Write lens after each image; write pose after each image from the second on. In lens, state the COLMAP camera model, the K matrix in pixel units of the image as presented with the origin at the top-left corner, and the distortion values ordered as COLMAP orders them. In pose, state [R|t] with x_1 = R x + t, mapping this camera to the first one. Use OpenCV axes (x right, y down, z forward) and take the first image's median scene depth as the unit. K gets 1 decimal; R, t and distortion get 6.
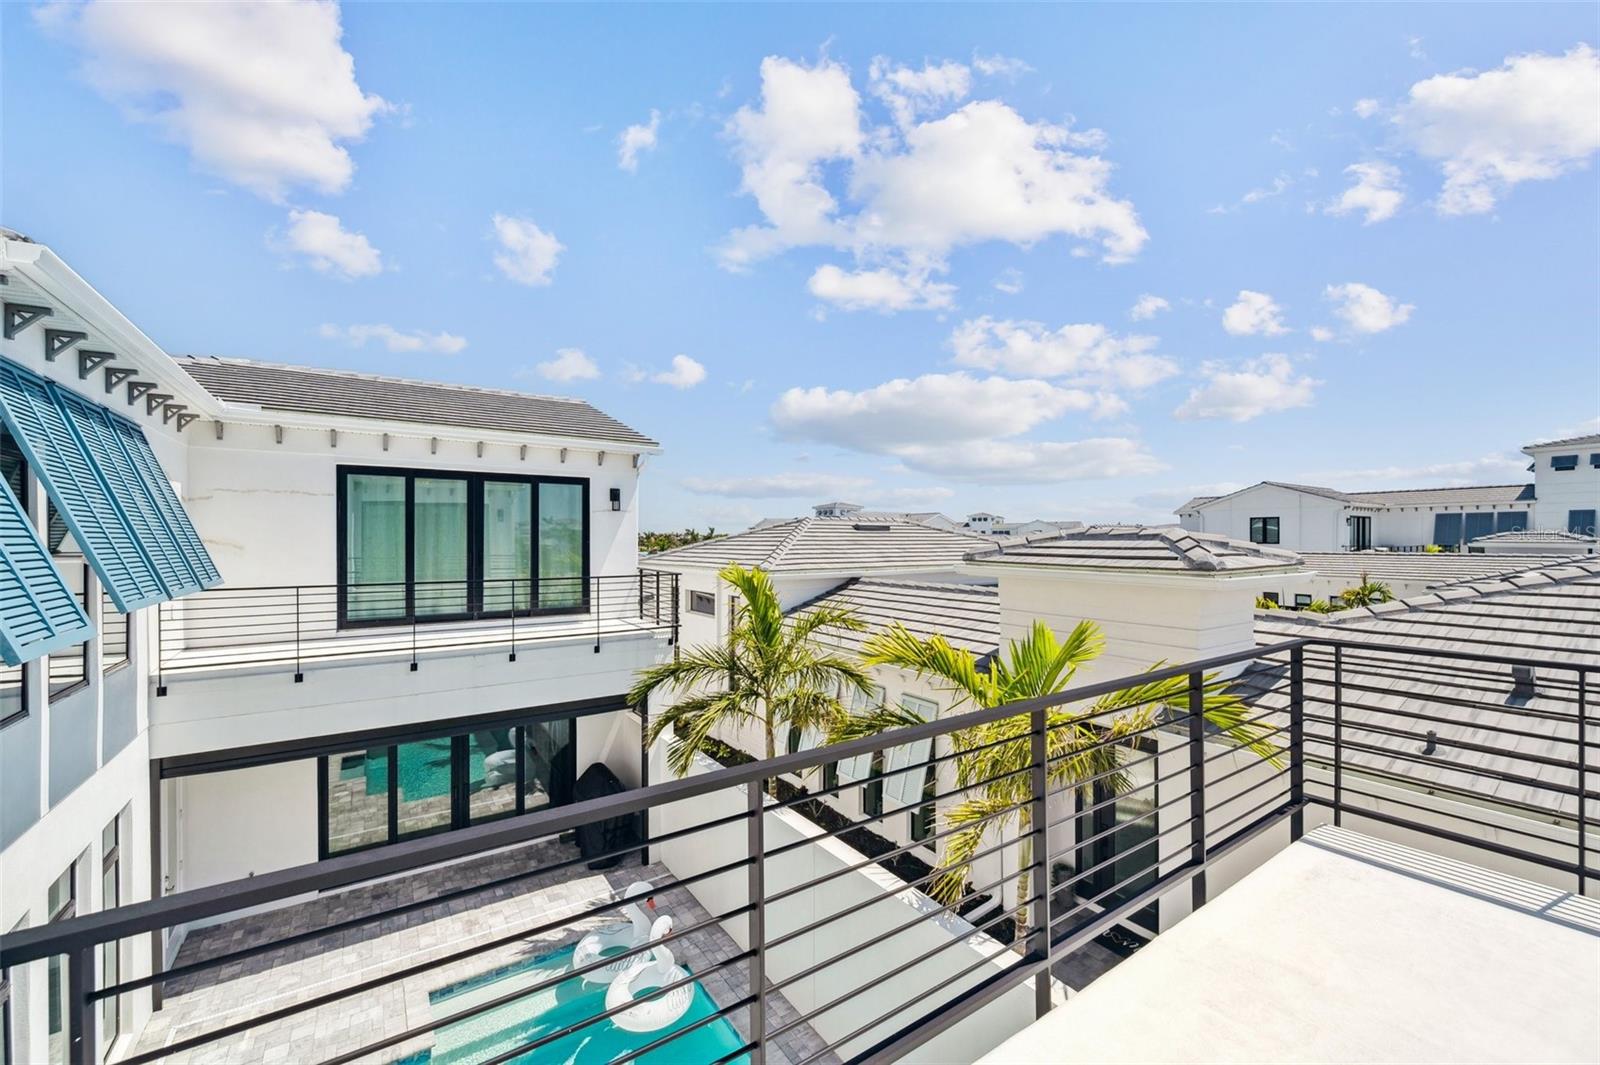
lens RADIAL K [[643.4, 0, 807.1], [0, 643.4, 536.7], [0, 0, 1]] dist [0.001519, -0.001149]
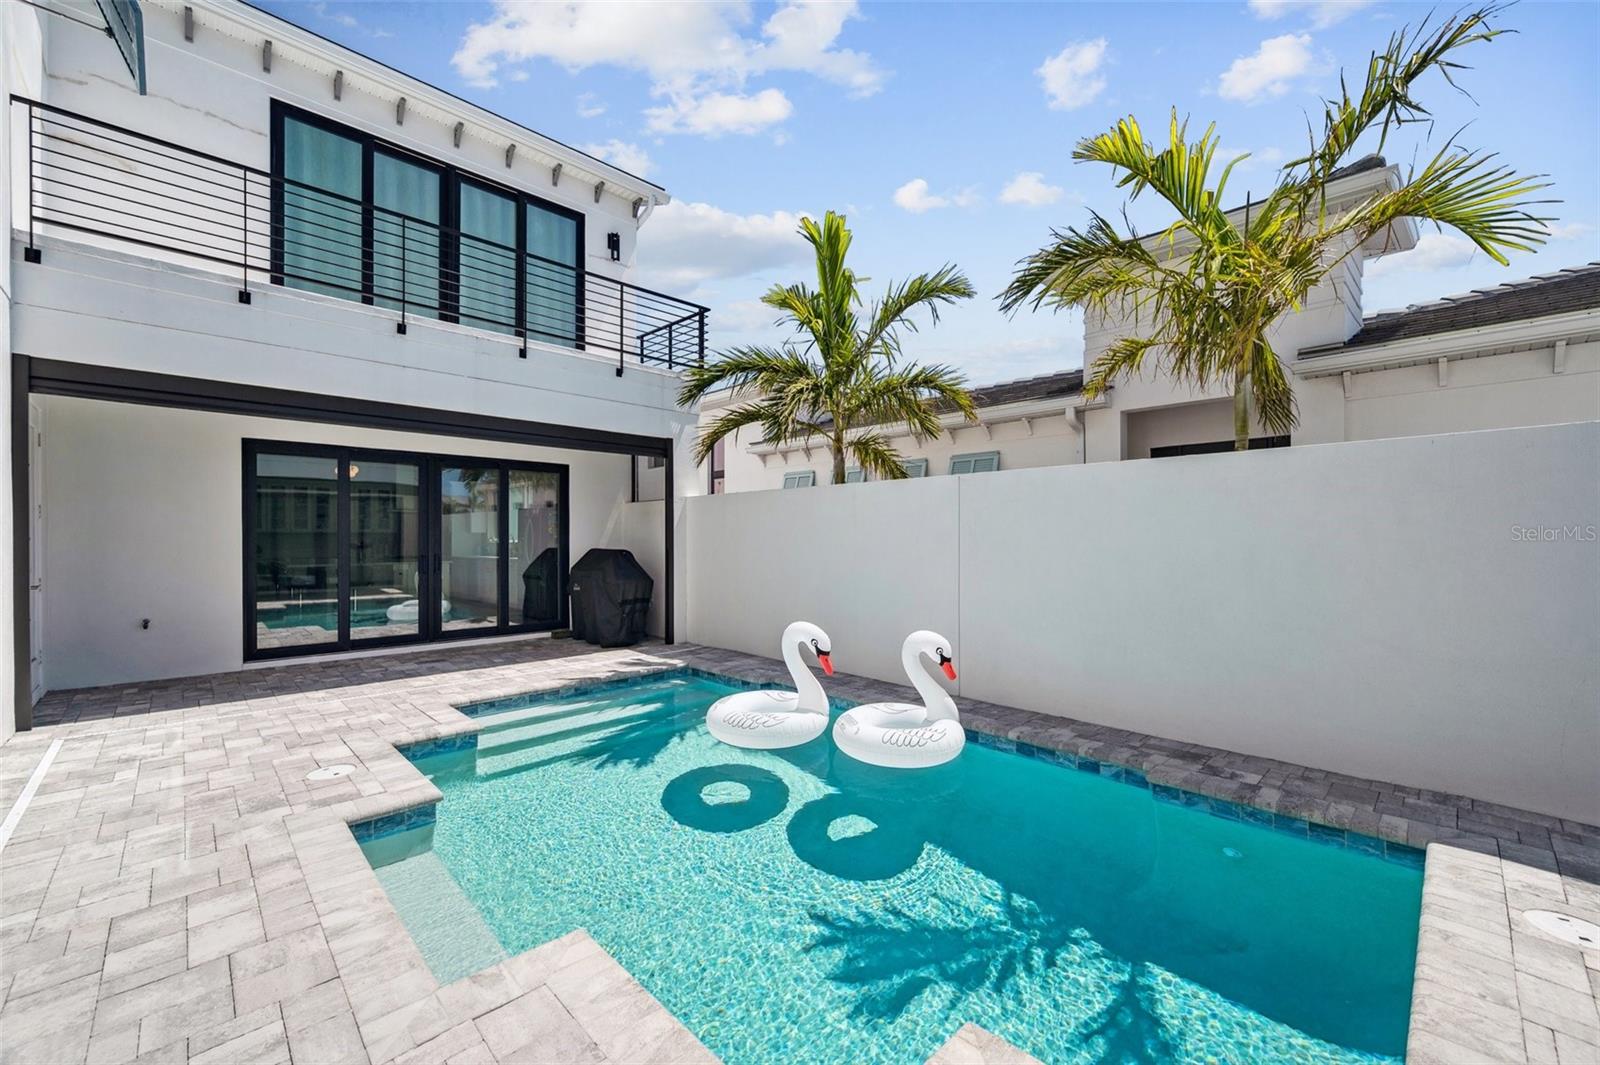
lens RADIAL K [[643.4, 0, 808.4], [0, 643.4, 533.9], [0, 0, 1]] dist [0.001519, -0.001149]
pose [[0.984235, 0.000327, 0.176867, -0.221613], [-0.000141, 0.999999, -0.001064, 0.365821], [-0.176868, 0.001022, 0.984234, 0.133054]]
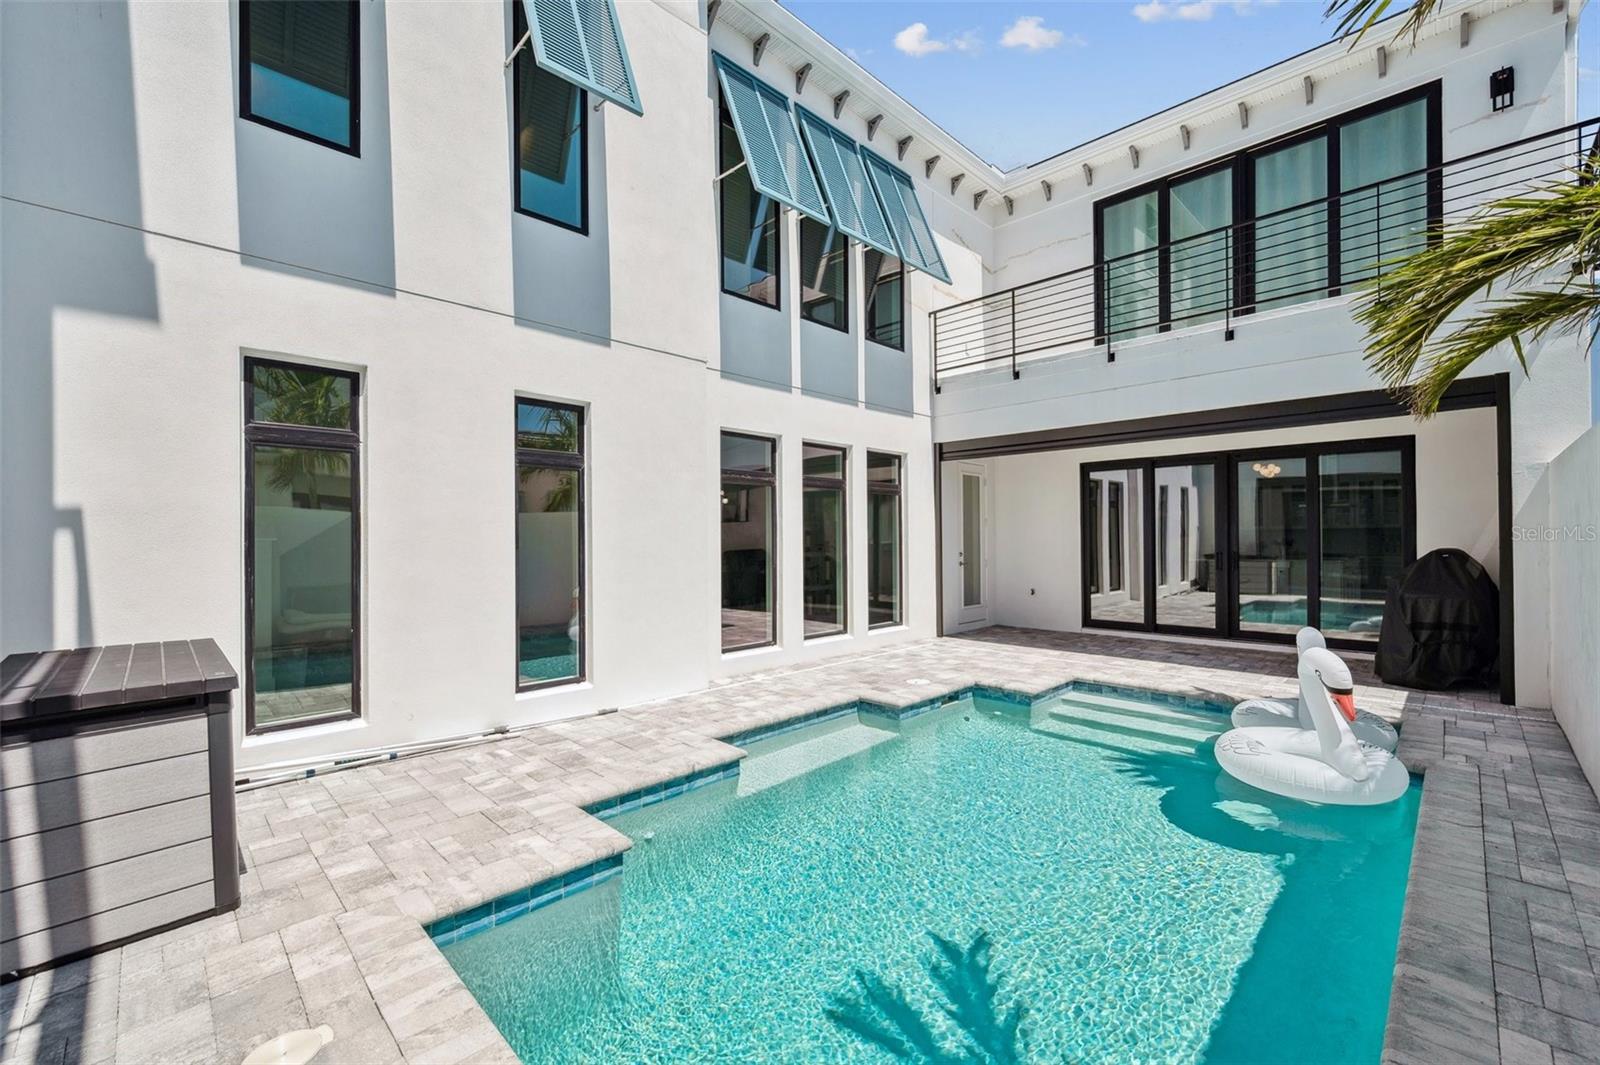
lens RADIAL K [[661.7, 0, 804.1], [0, 661.7, 538.8], [0, 0, 1]] dist [0.001877, 0.000277]
pose [[0.187833, -0.000562, -0.982201, 0.173434], [0.009019, 0.999959, 0.001152, 0.367626], [0.982160, -0.009075, 0.187830, 0.331680]]
